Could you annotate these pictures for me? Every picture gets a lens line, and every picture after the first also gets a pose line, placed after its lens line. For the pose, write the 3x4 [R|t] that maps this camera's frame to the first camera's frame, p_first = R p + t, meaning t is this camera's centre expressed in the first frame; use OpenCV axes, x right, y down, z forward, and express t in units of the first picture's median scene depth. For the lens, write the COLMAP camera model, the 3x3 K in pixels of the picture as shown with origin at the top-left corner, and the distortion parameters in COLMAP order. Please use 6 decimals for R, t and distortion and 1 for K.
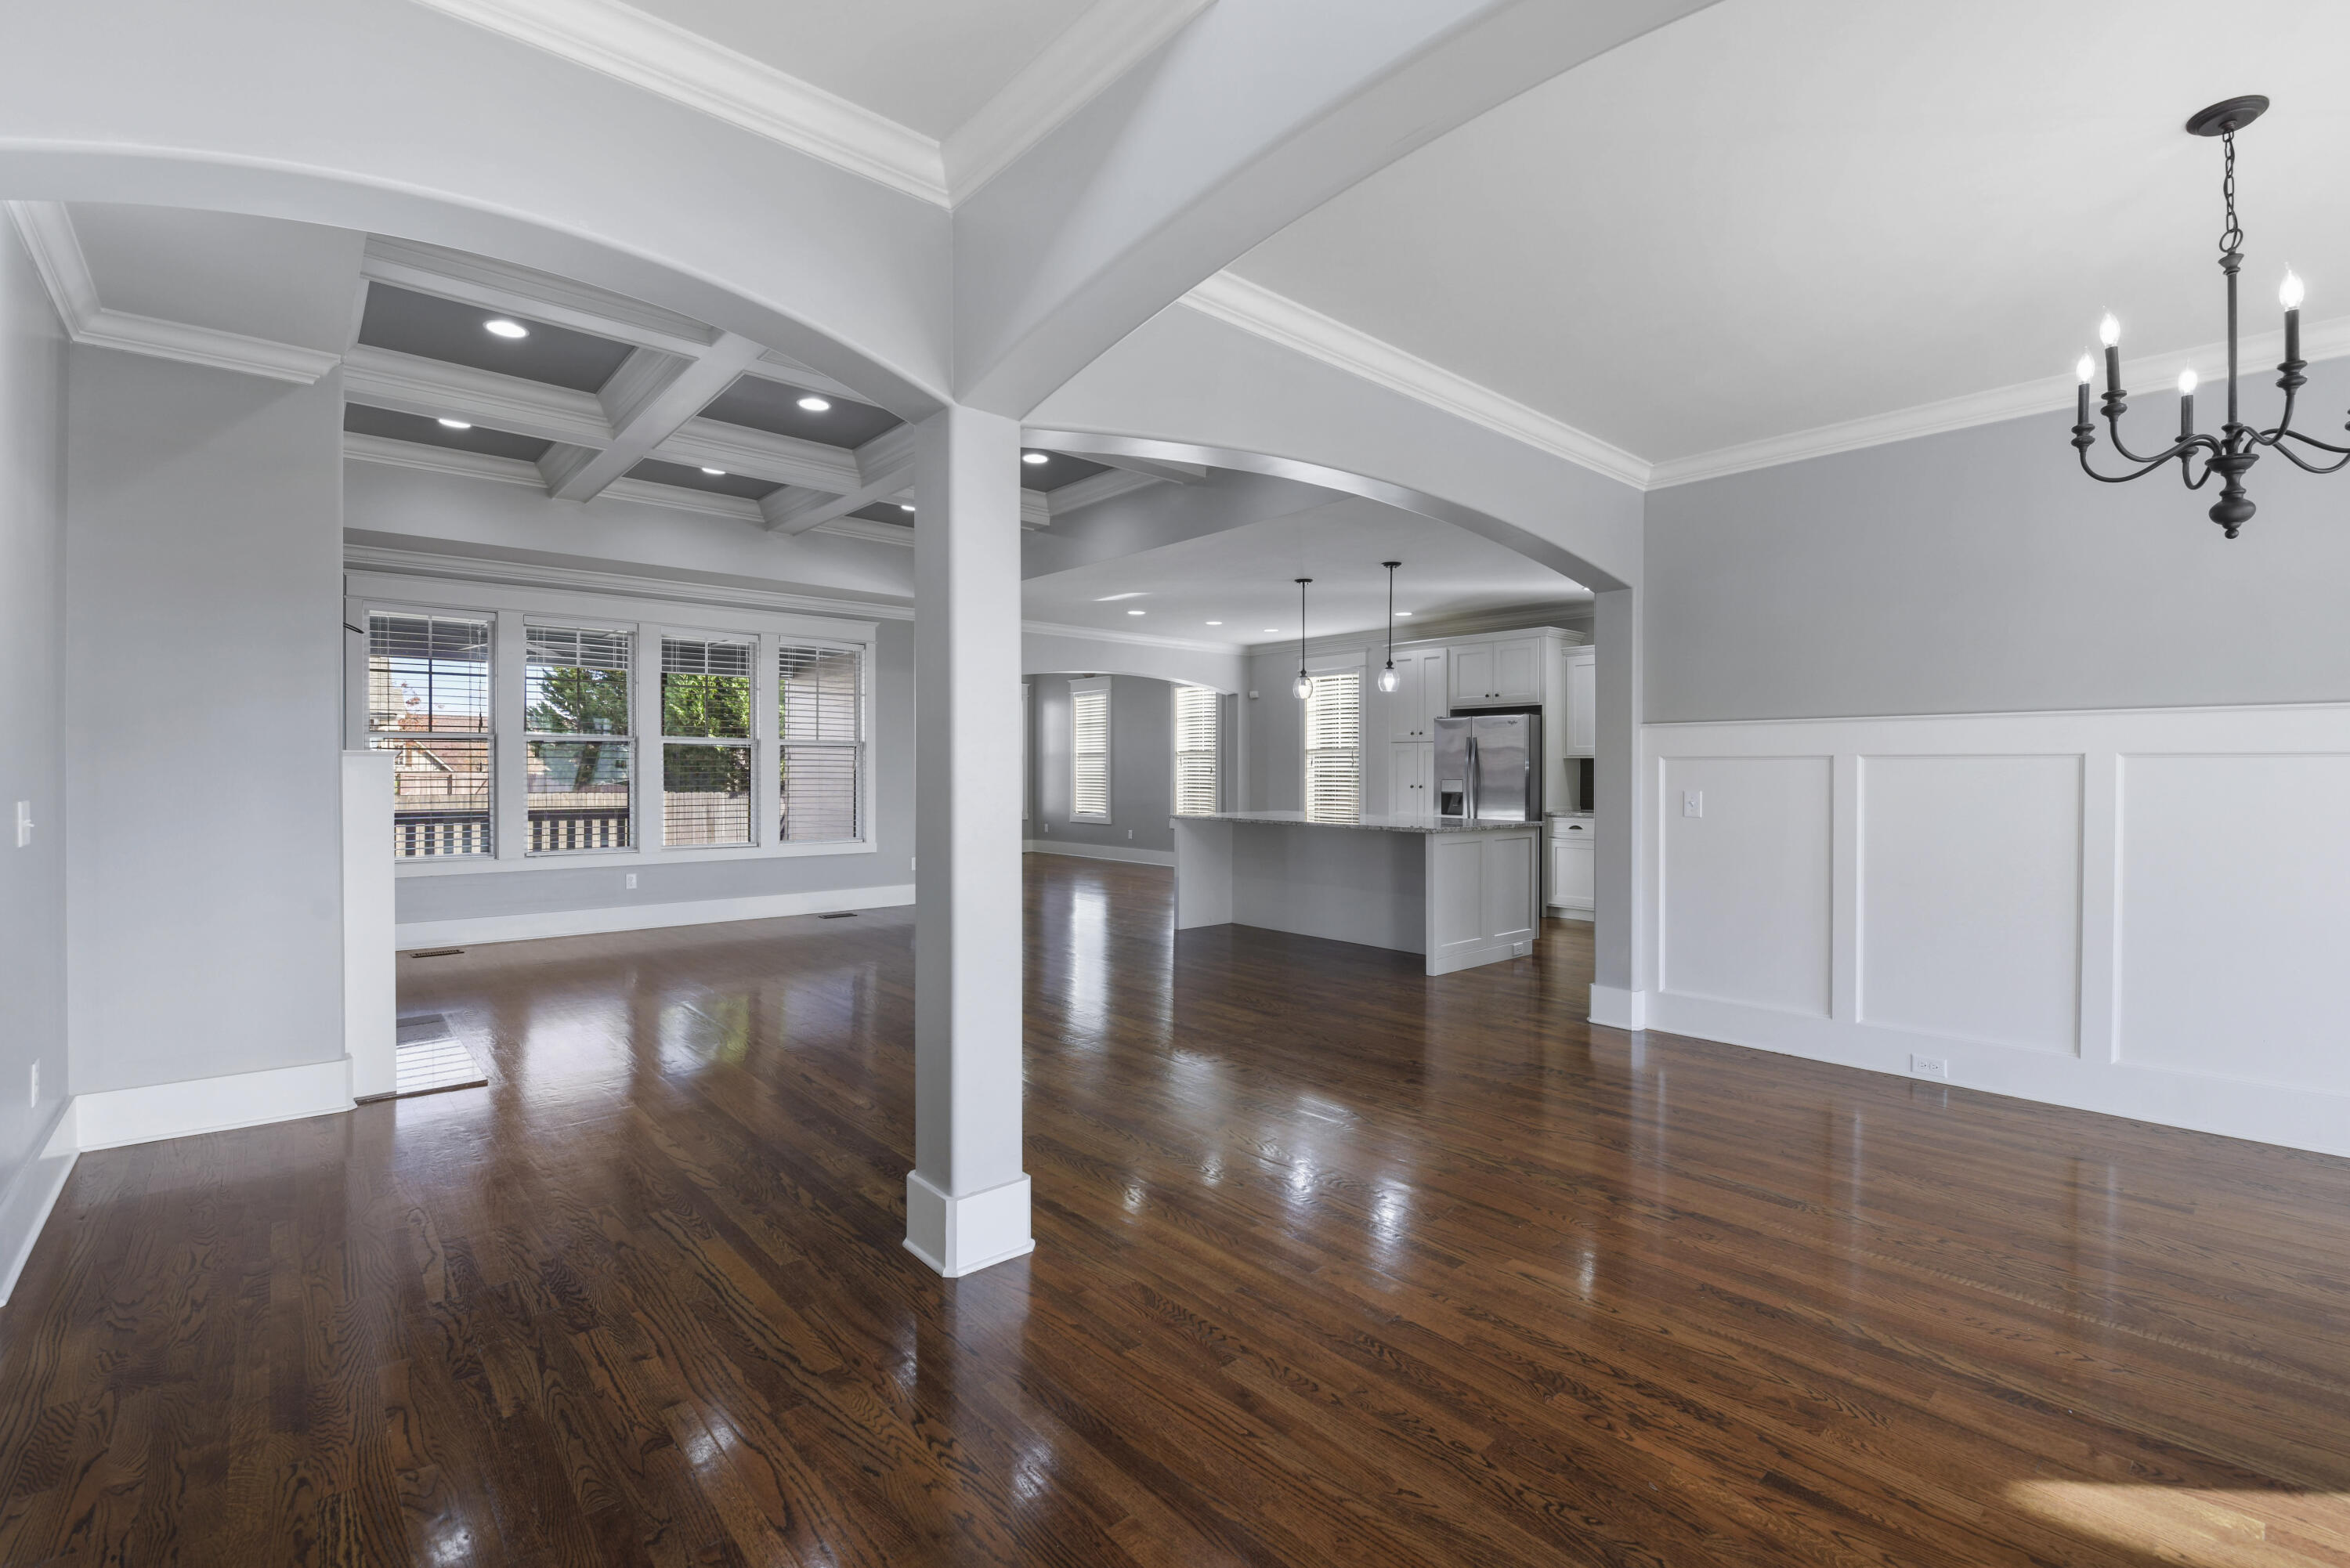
lens RADIAL K [[1020.3, 0, 1193.0], [0, 1020.3, 771.6], [0, 0, 1]] dist [-0.020022, -0.000824]
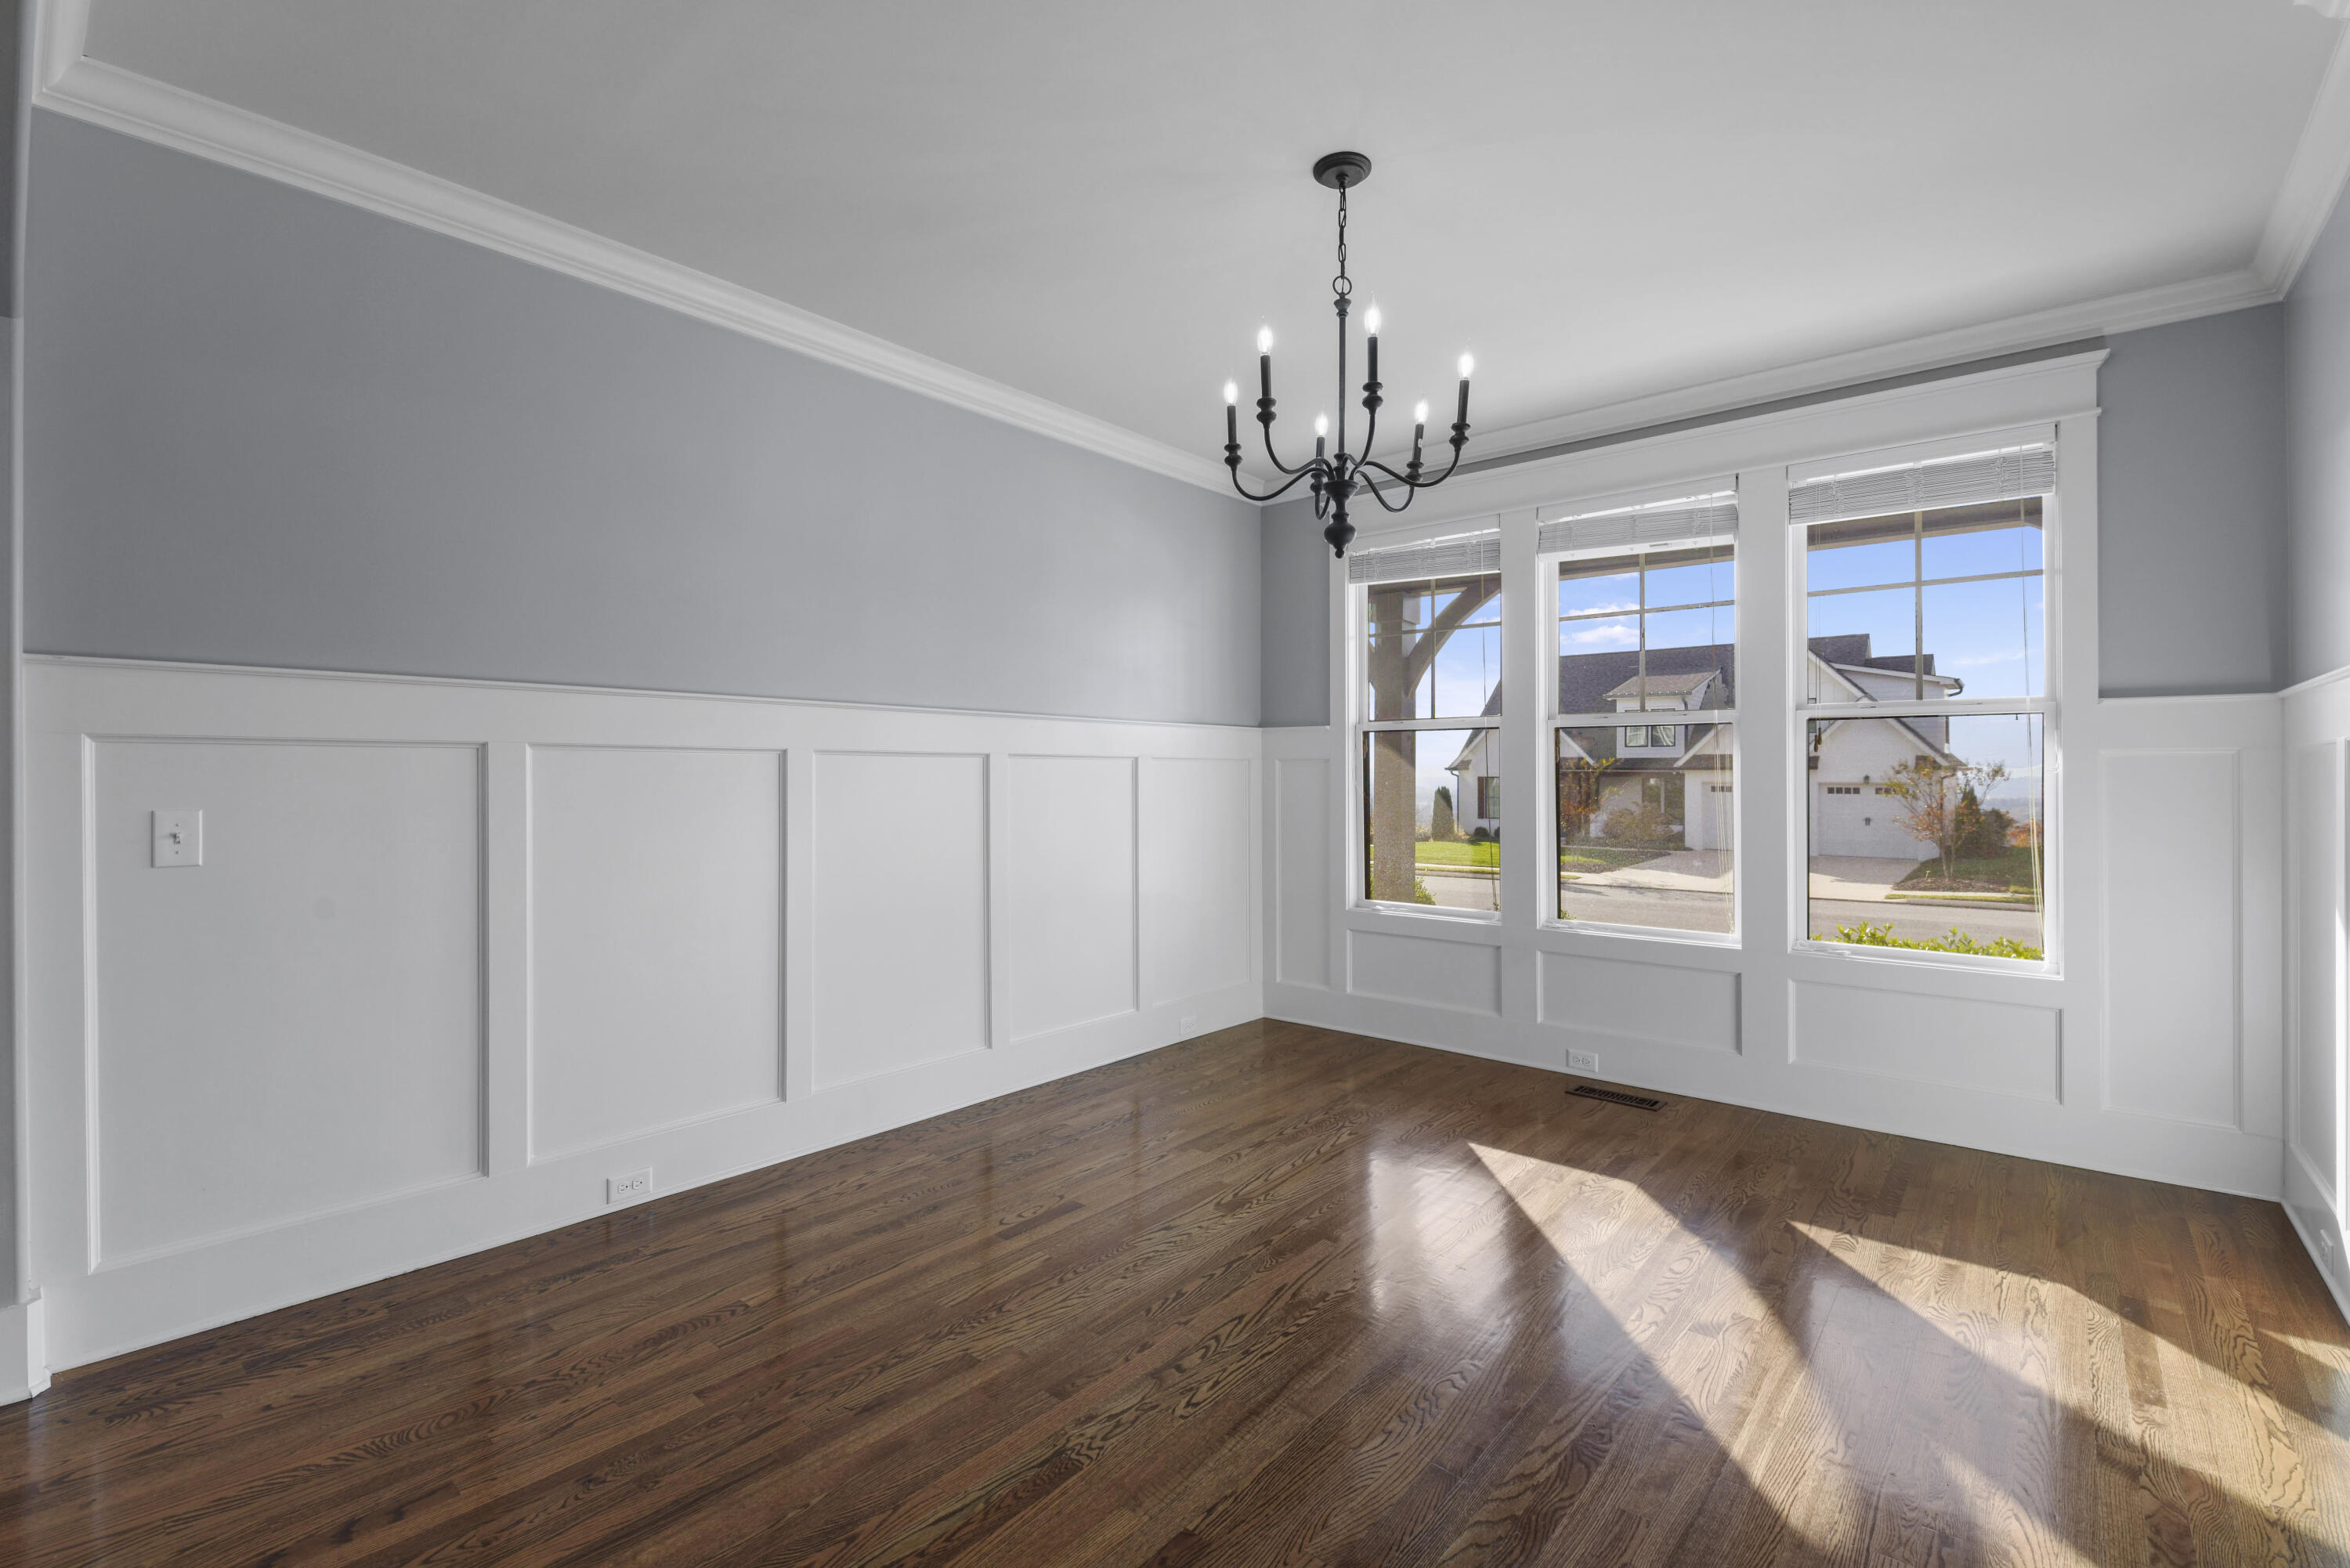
lens RADIAL K [[1020.3, 0, 1164.4], [0, 1020.3, 772.3], [0, 0, 1]] dist [-0.020022, -0.000824]
pose [[-0.121833, 0.001581, 0.992549, -0.017817], [0.000781, 0.999999, -0.001497, 0.002203], [-0.992550, 0.000593, -0.121834, 0.551403]]
